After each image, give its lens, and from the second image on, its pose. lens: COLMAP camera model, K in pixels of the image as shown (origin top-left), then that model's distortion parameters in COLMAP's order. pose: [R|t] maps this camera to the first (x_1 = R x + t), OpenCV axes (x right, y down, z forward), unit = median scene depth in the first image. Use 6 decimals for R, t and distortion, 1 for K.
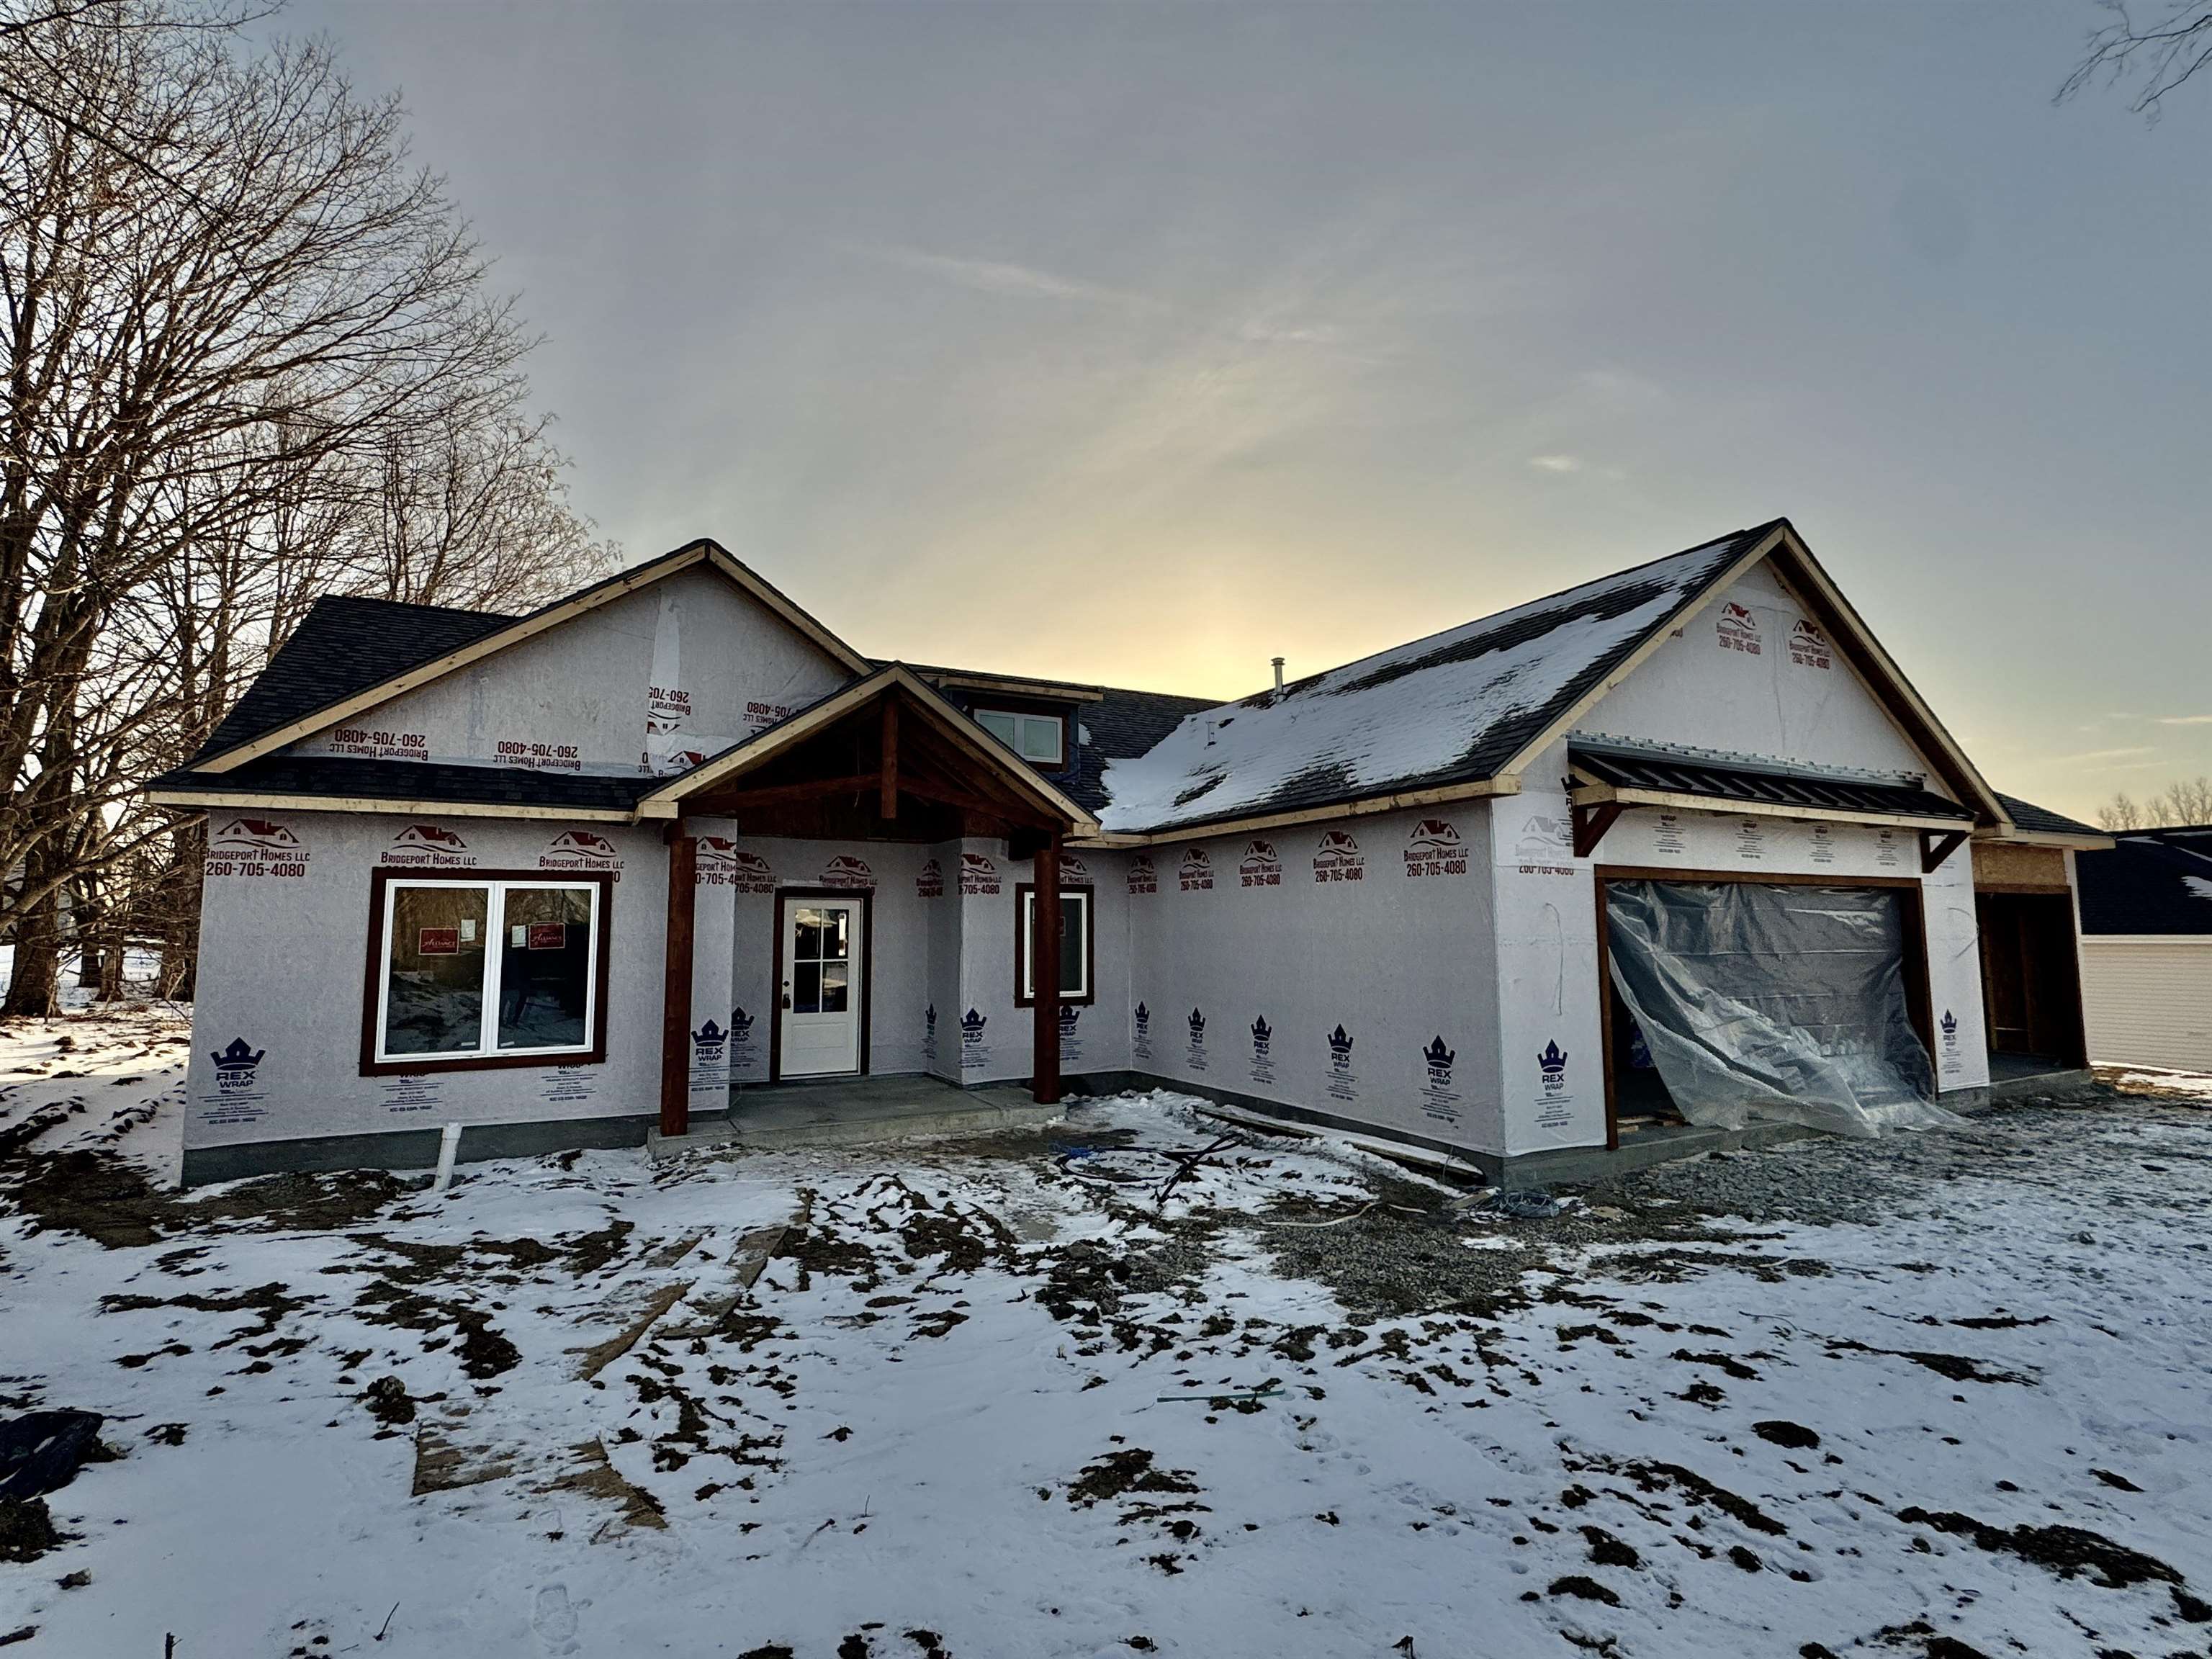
lens RADIAL K [[1070.3, 0, 1108.7], [0, 1070.3, 824.9], [0, 0, 1]] dist [-0.000021, 0.000099]
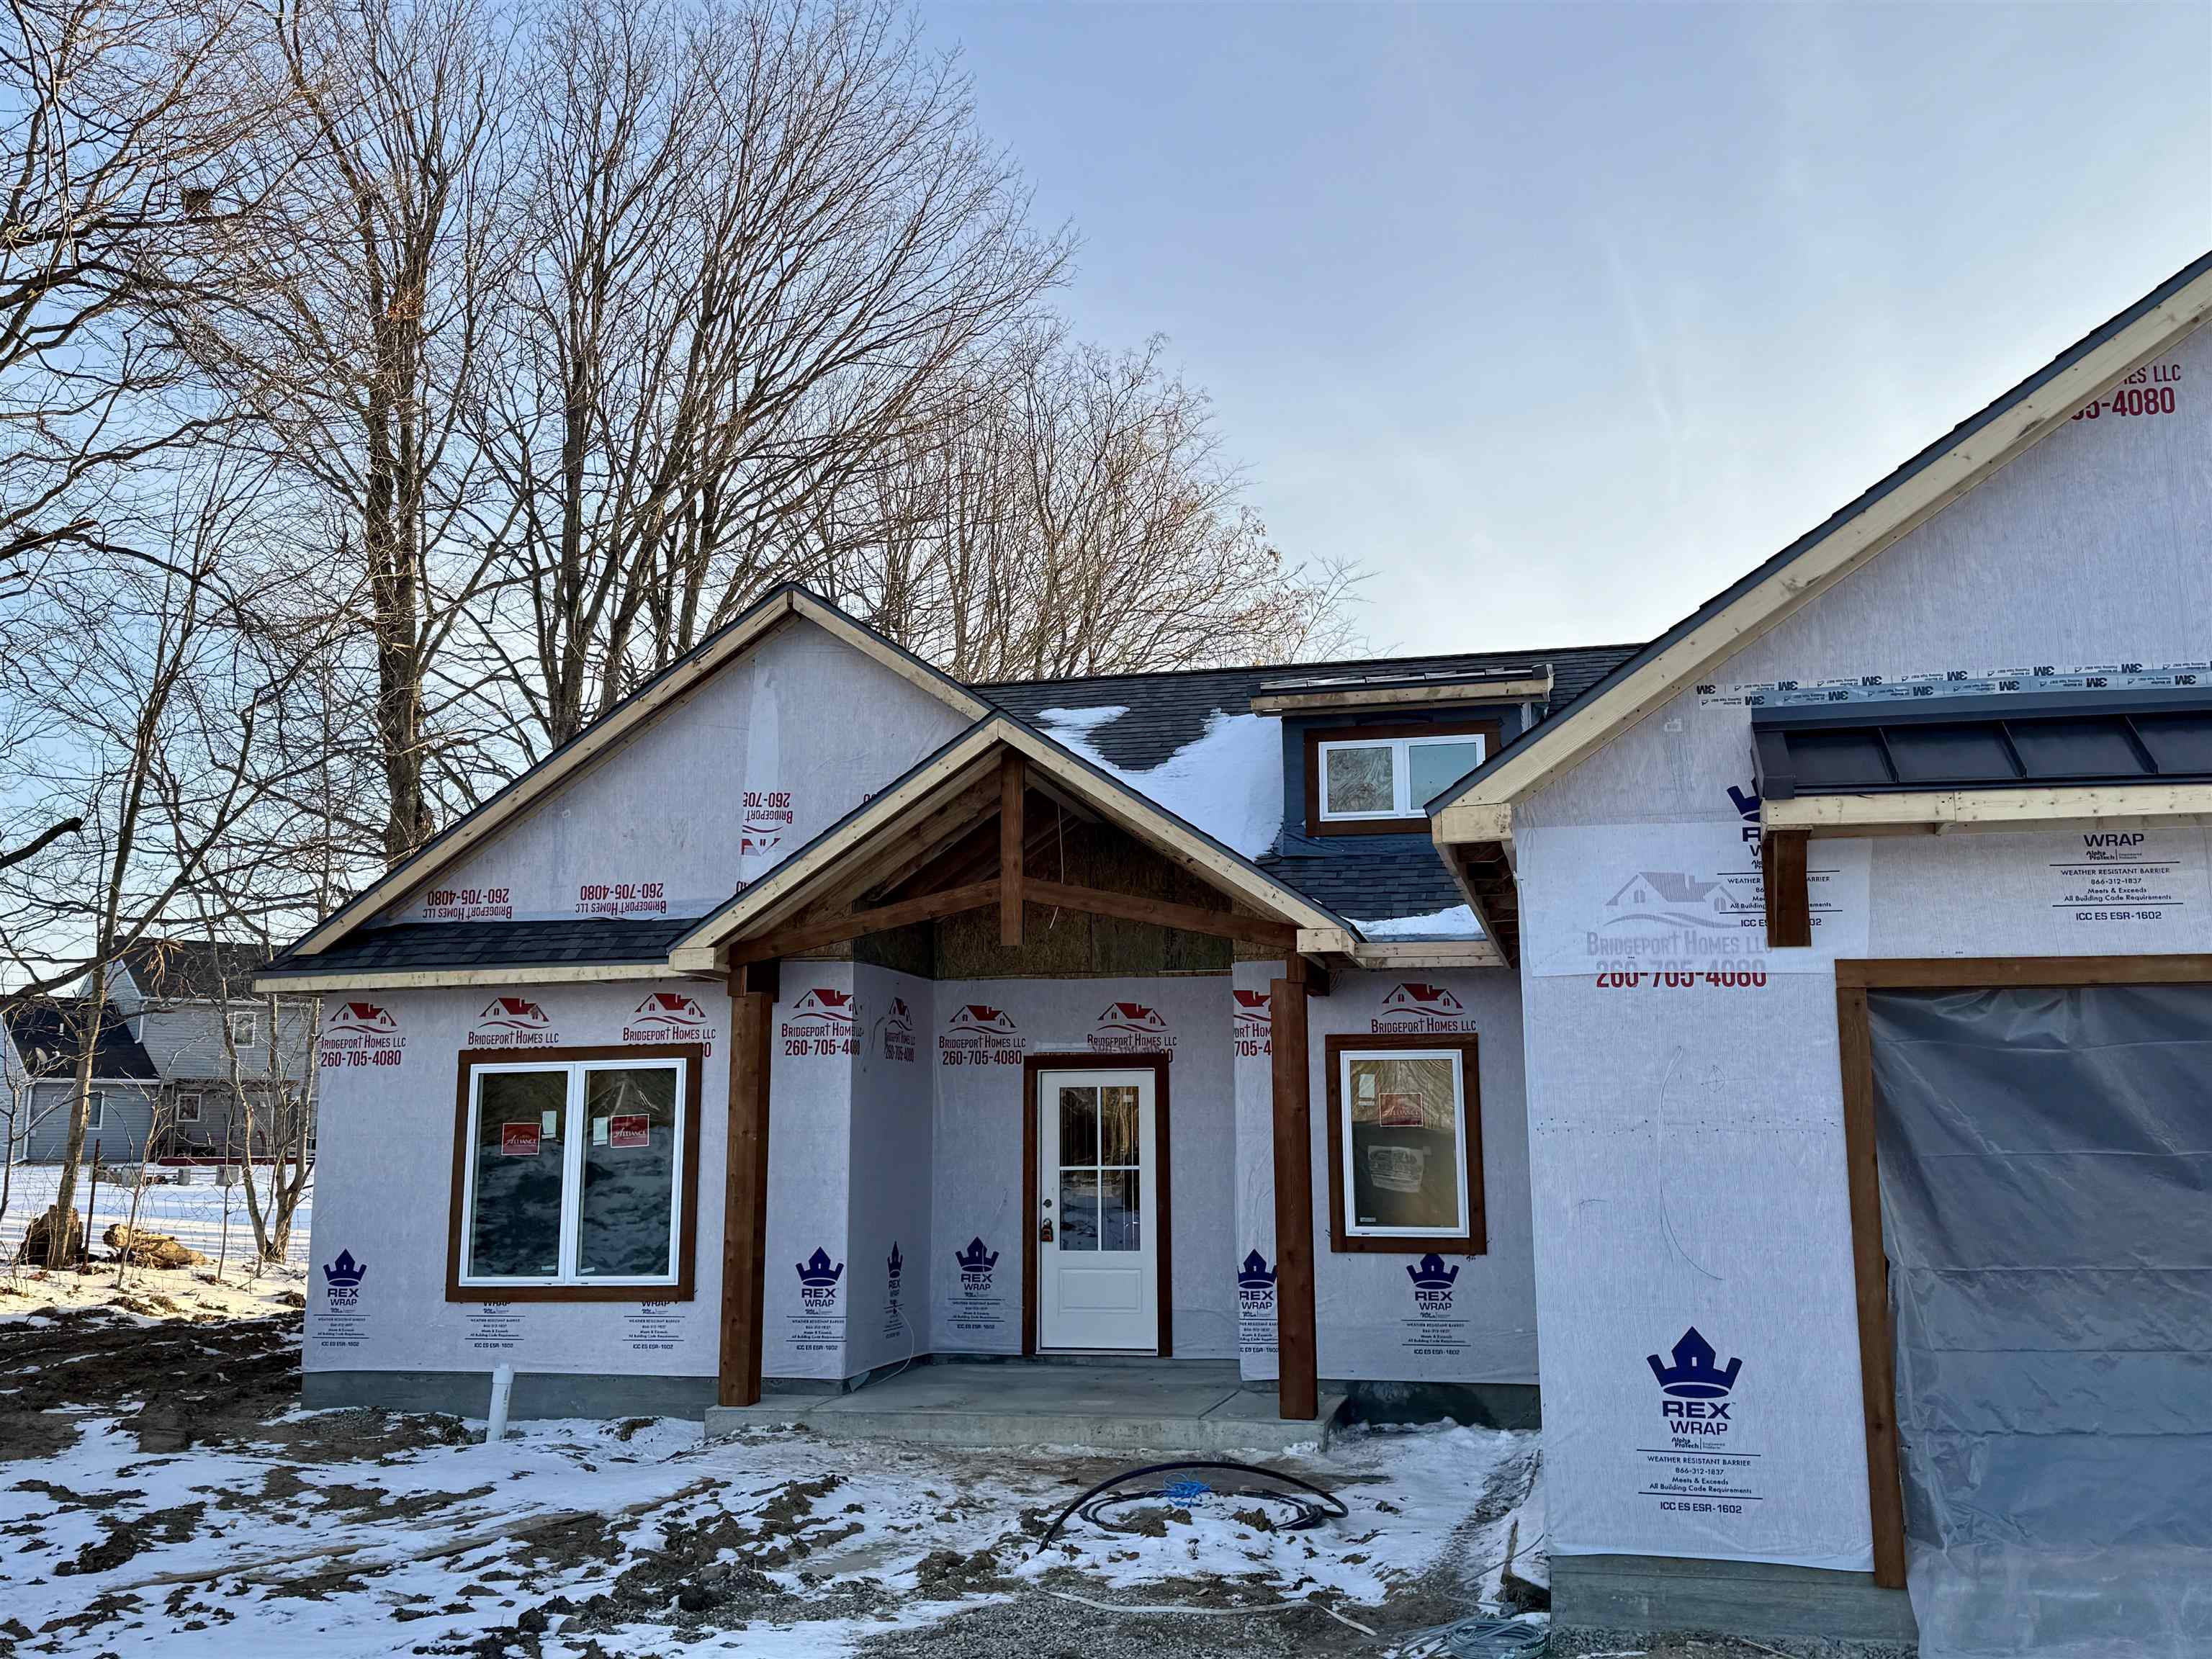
lens RADIAL K [[2091.7, 0, 1113.2], [0, 2091.7, 797.7], [0, 0, 1]] dist [0.183081, -0.316790]
pose [[0.742195, -0.111328, -0.660873, 0.798212], [0.070232, 0.993597, -0.088504, 0.024985], [0.666494, 0.019273, 0.745261, 0.085098]]
